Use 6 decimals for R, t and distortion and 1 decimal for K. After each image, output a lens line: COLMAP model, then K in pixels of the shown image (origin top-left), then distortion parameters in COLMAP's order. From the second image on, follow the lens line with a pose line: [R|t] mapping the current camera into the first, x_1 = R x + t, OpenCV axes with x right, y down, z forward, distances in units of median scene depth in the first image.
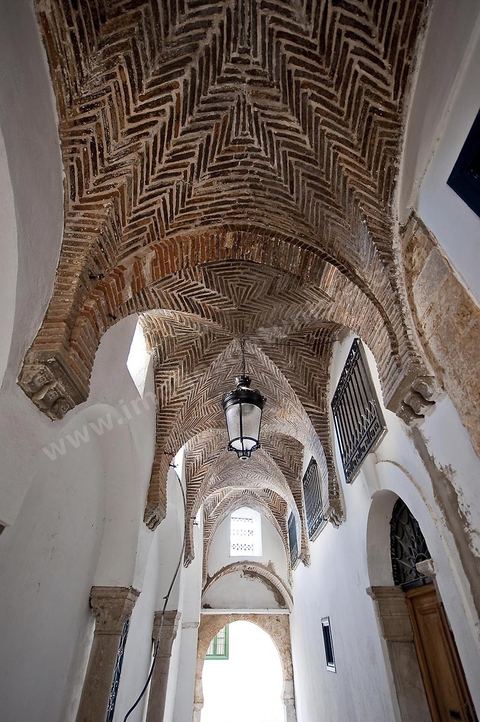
lens RADIAL K [[332.5, 0, 240.0], [0, 332.5, 361.0], [0, 0, 1]] dist [-0.013641, -0.000185]
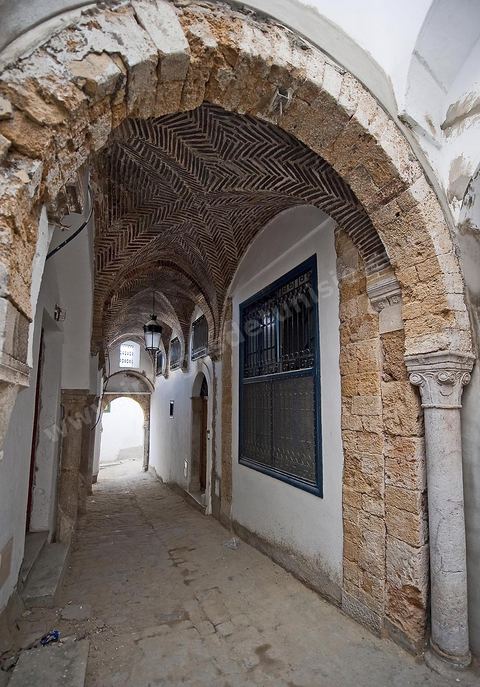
lens RADIAL K [[373.2, 0, 240.0], [0, 373.2, 343.5], [0, 0, 1]] dist [-0.002971, 0.013472]
pose [[0.914615, 0.053219, 0.400807, -0.311143], [-0.263156, 0.830951, 0.490173, -0.800304], [-0.306965, -0.553794, 0.774006, -0.793694]]
